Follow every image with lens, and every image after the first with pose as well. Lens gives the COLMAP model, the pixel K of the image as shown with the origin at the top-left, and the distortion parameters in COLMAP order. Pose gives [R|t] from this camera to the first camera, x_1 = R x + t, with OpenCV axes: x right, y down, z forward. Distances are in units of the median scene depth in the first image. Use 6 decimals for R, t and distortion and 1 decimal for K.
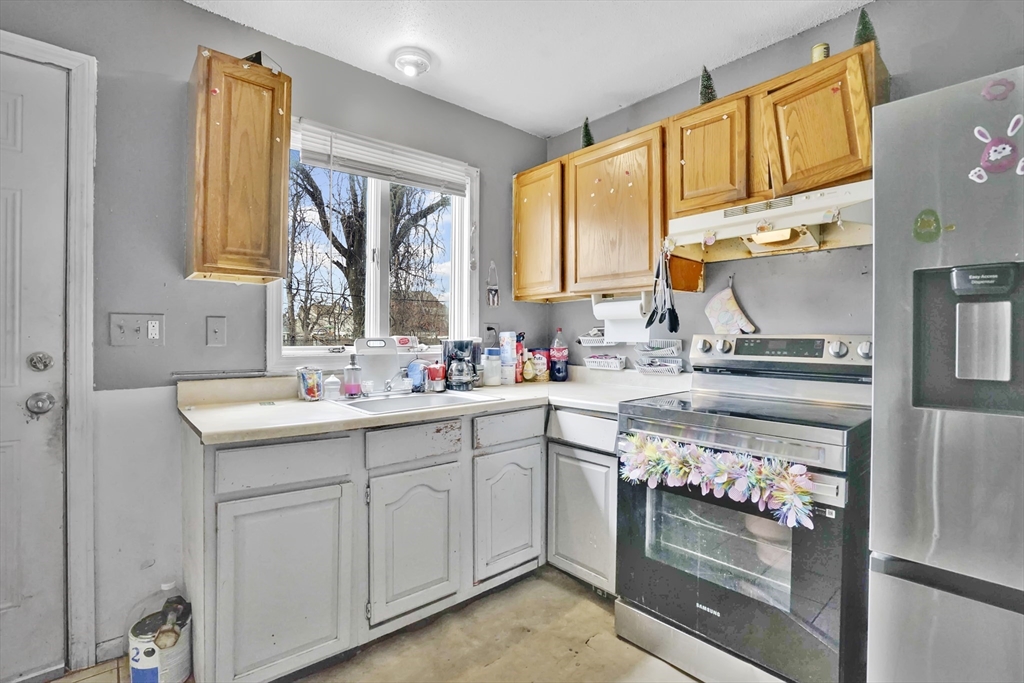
lens RADIAL K [[479.5, 0, 510.3], [0, 479.5, 341.0], [0, 0, 1]] dist [-0.035286, 0.007553]
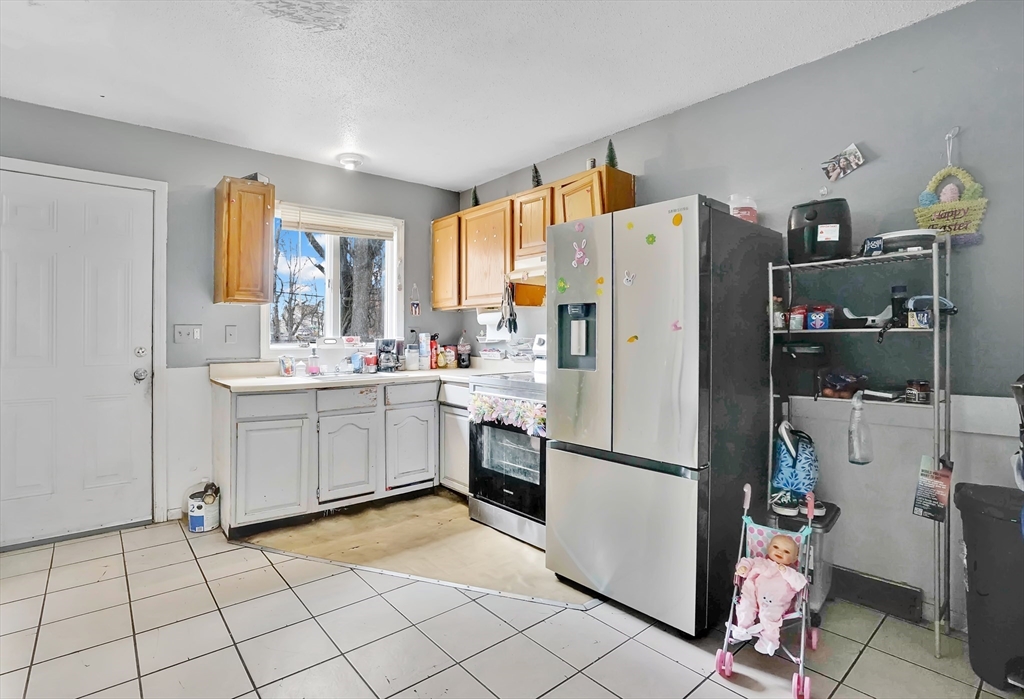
lens RADIAL K [[506.1, 0, 490.3], [0, 506.1, 335.0], [0, 0, 1]] dist [-0.031651, -0.001640]
pose [[0.999593, -0.005289, -0.028037, 0.317399], [0.004981, 0.999927, -0.011034, 0.005788], [0.028093, 0.010890, 0.999546, -0.687873]]
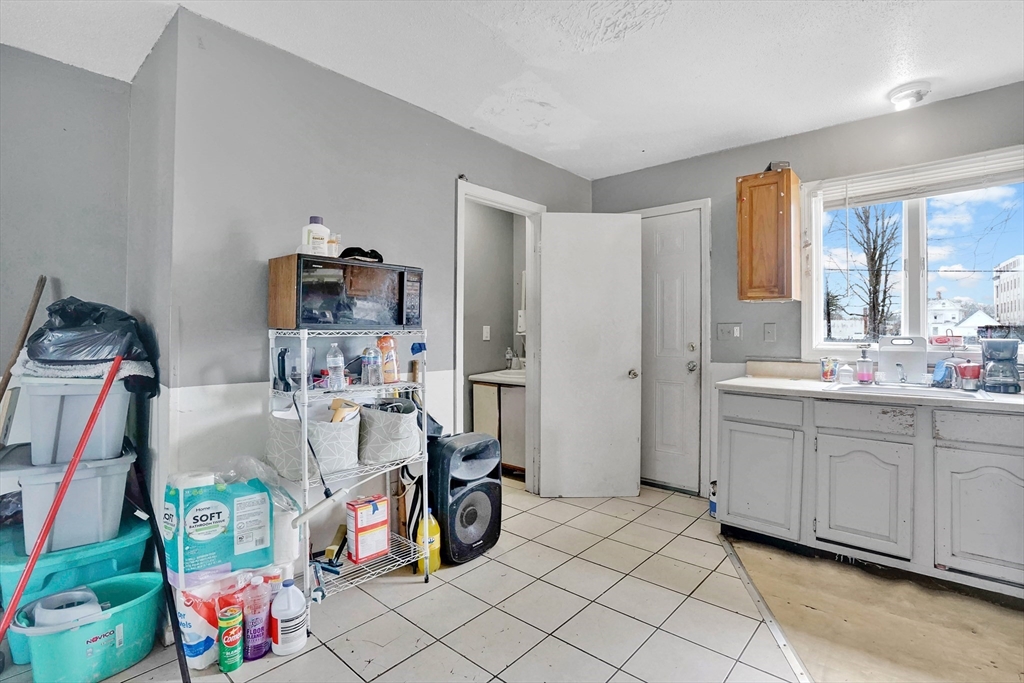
lens RADIAL K [[479.5, 0, 526.1], [0, 479.5, 324.6], [0, 0, 1]] dist [-0.035286, 0.007553]
pose [[0.152540, -0.021202, -0.988070, 0.805190], [-0.009794, 0.999688, -0.022964, -0.000716], [0.988249, 0.013180, 0.152285, -0.079920]]
